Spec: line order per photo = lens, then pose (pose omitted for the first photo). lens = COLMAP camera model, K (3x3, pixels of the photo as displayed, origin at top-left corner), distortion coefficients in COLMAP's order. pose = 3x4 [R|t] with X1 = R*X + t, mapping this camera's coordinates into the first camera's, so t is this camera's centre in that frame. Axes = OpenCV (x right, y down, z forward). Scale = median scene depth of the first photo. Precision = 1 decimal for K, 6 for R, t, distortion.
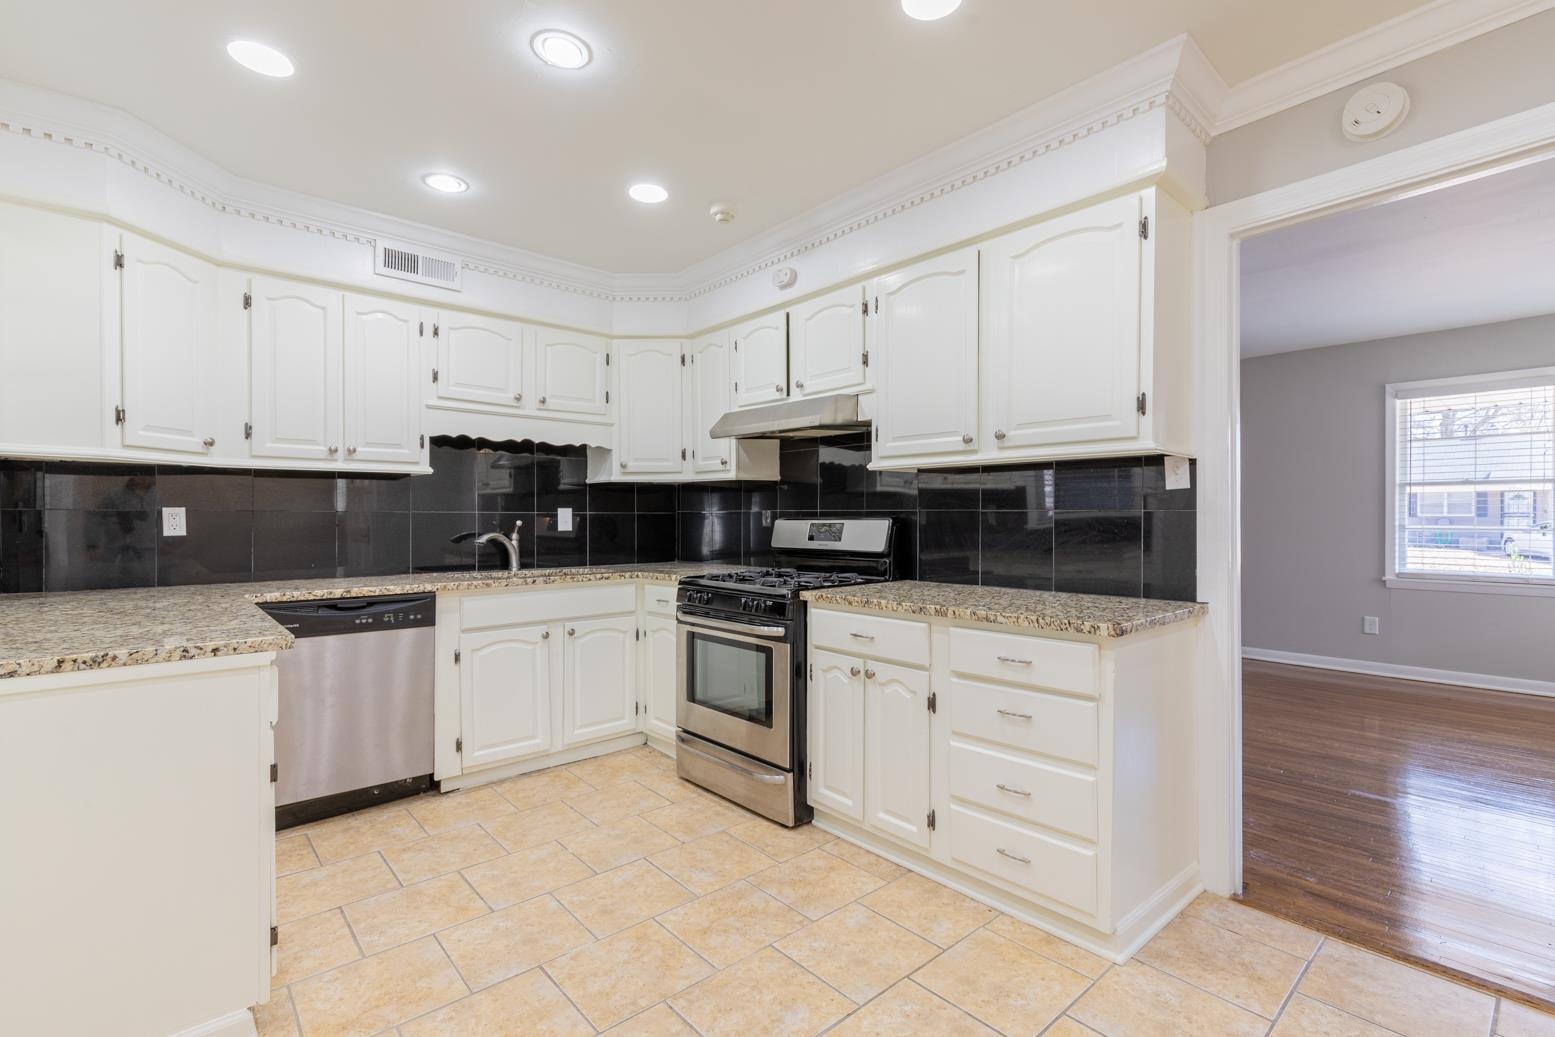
lens RADIAL K [[706.7, 0, 782.8], [0, 706.7, 521.2], [0, 0, 1]] dist [0.002389, -0.000080]
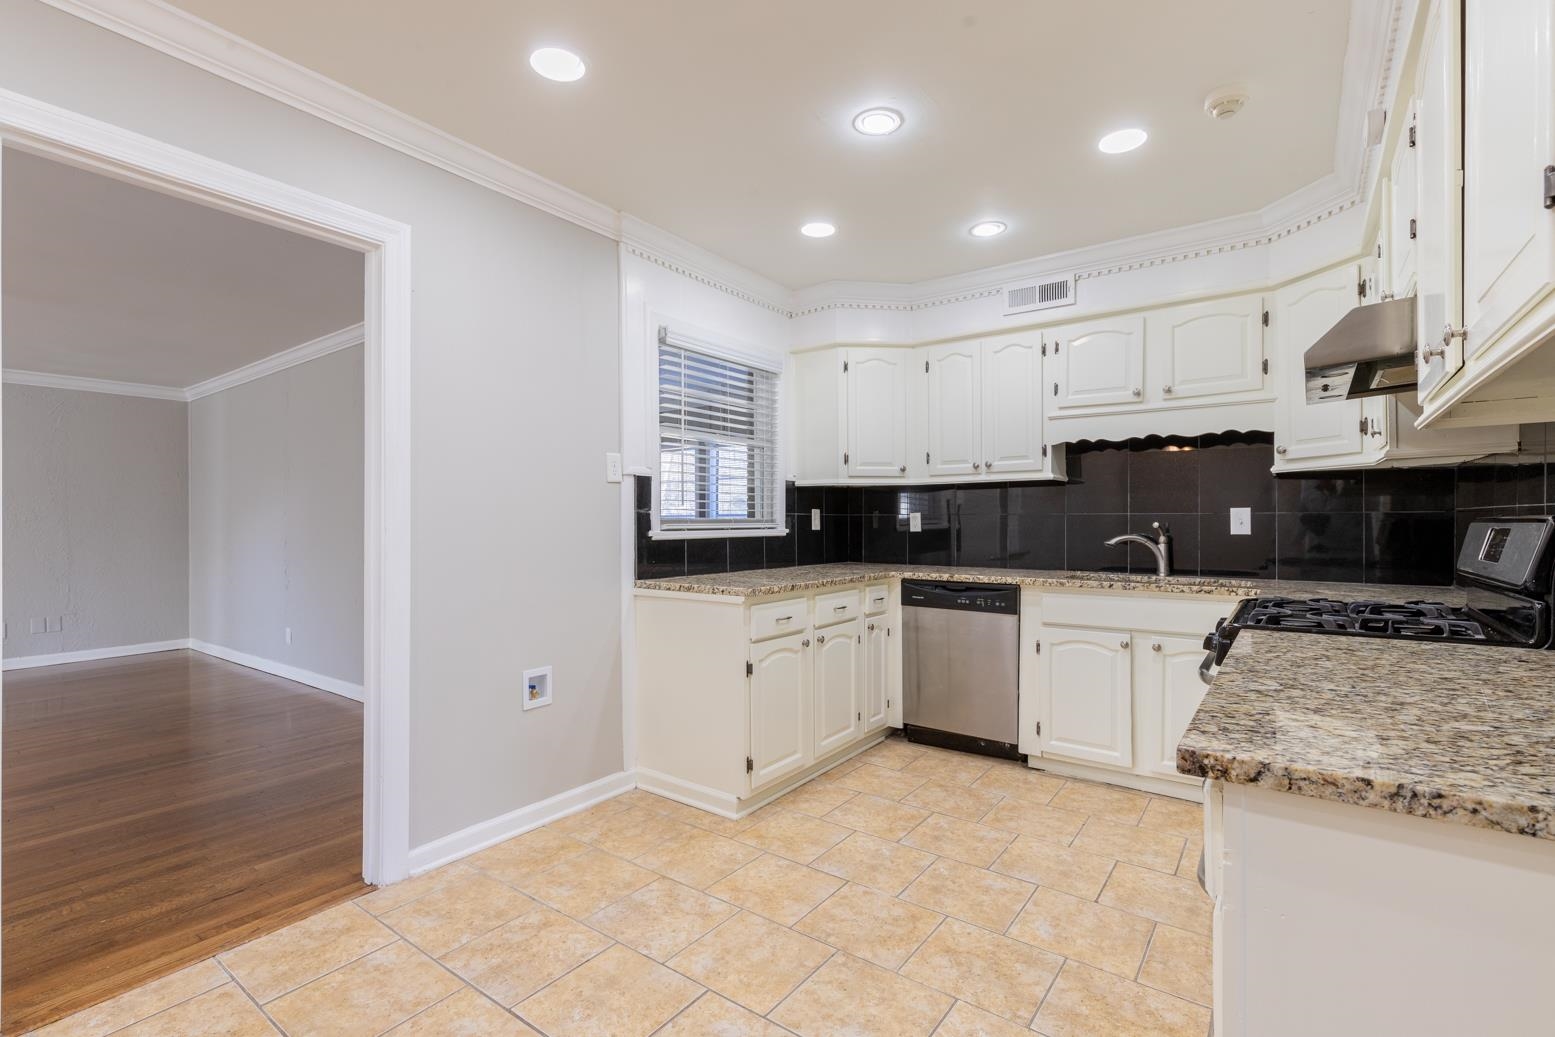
lens RADIAL K [[706.7, 0, 782.8], [0, 706.7, 521.2], [0, 0, 1]] dist [0.002389, -0.000080]
pose [[0.214865, 0.000809, -0.976644, 0.523048], [-0.003432, 0.999994, 0.000073, -0.000539], [0.976638, 0.003336, 0.214866, 0.385941]]
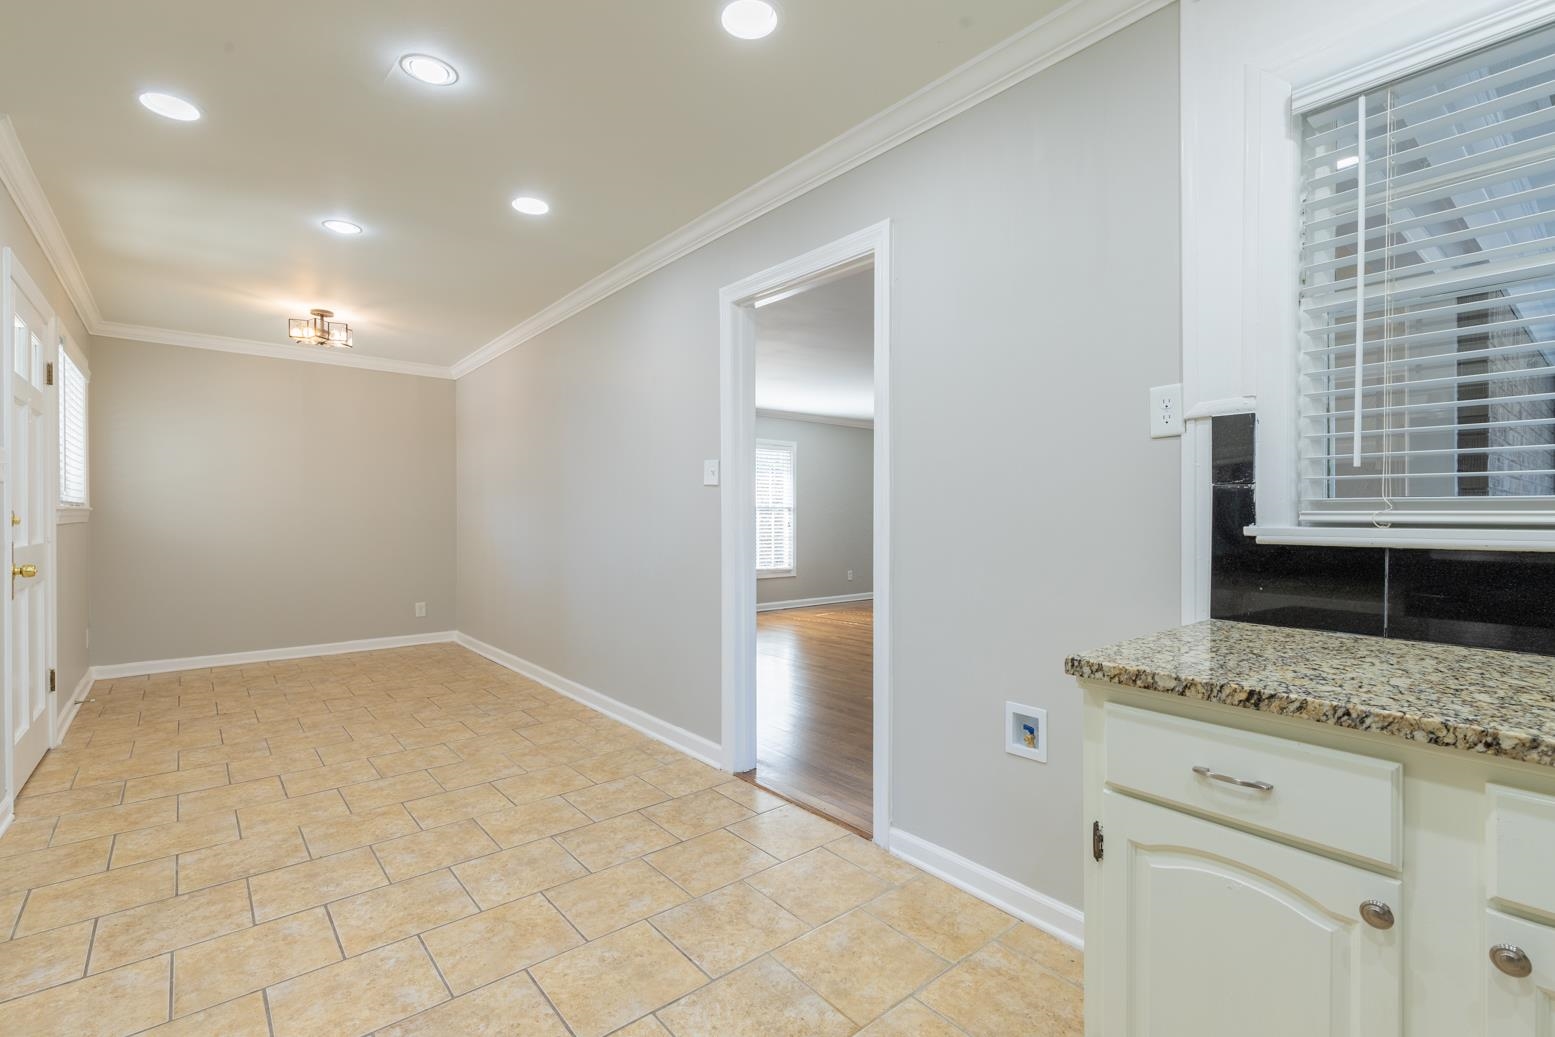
lens RADIAL K [[703.7, 0, 777.5], [0, 703.7, 518.5], [0, 0, 1]] dist [-0.000586, -0.000248]
pose [[-0.999433, 0.001281, 0.033638, -0.218383], [0.001848, 0.999856, 0.016841, 0.000596], [-0.033612, 0.016893, -0.999292, 0.945047]]
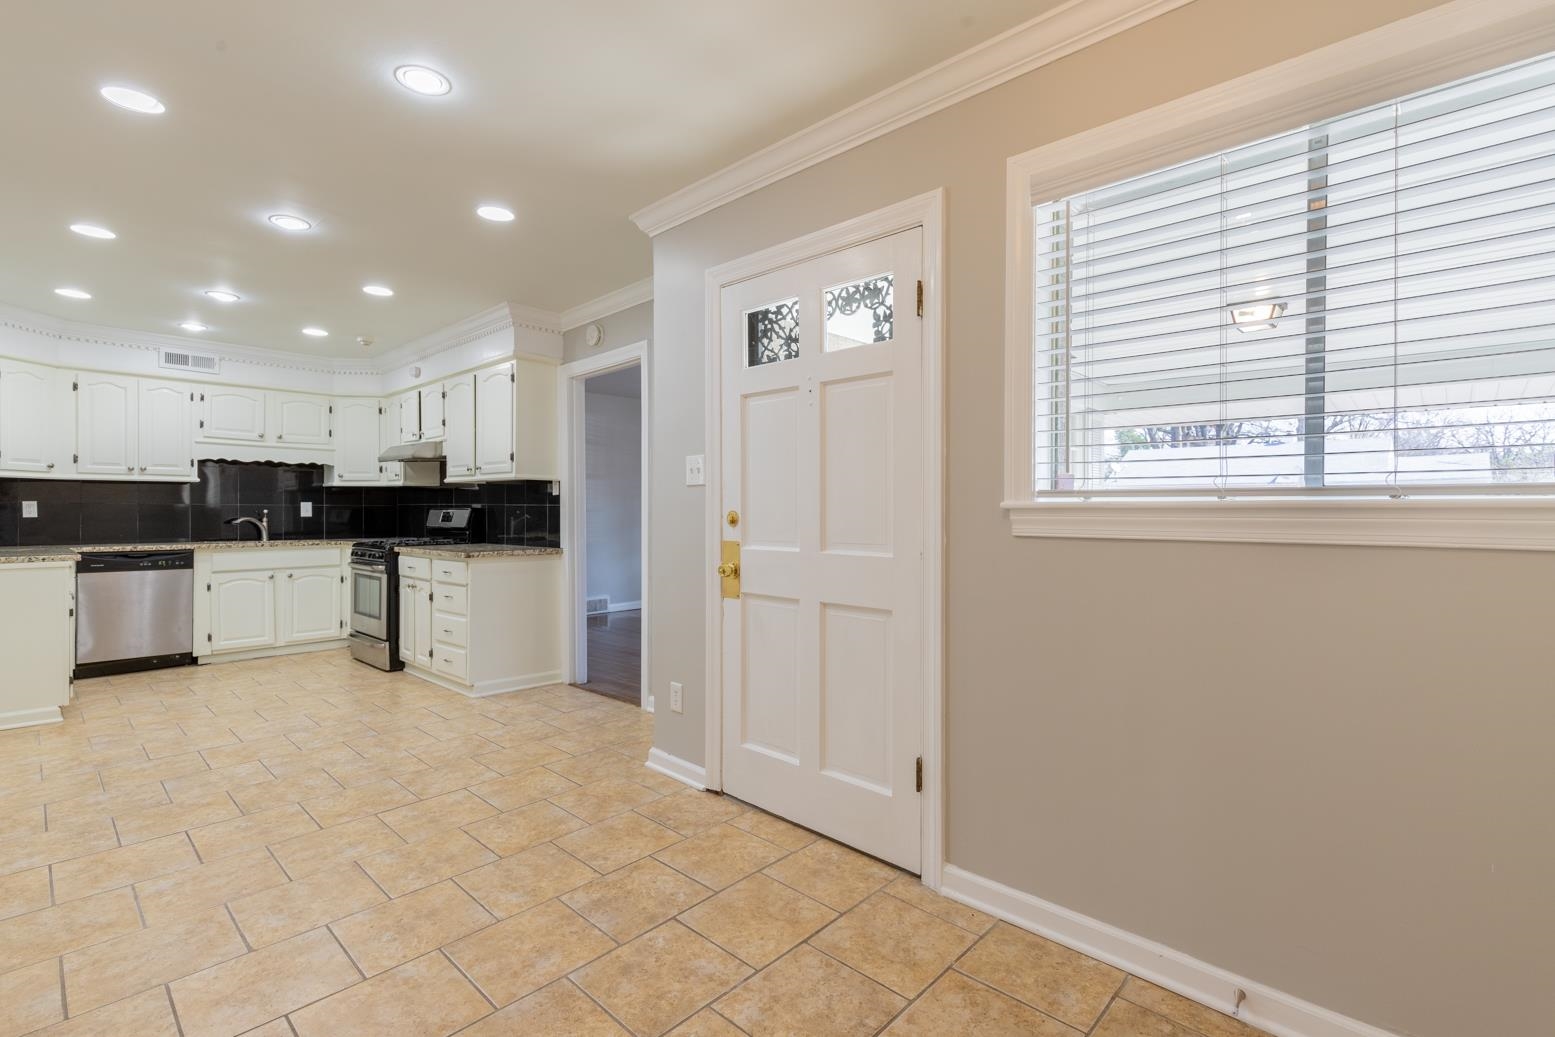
lens RADIAL K [[707.0, 0, 785.7], [0, 707.0, 513.6], [0, 0, 1]] dist [0.003953, 0.001176]
pose [[0.995224, 0.002691, 0.097581, 0.798439], [-0.002494, 0.999995, -0.002142, 0.009844], [-0.097586, 0.001888, 0.995225, -0.898106]]
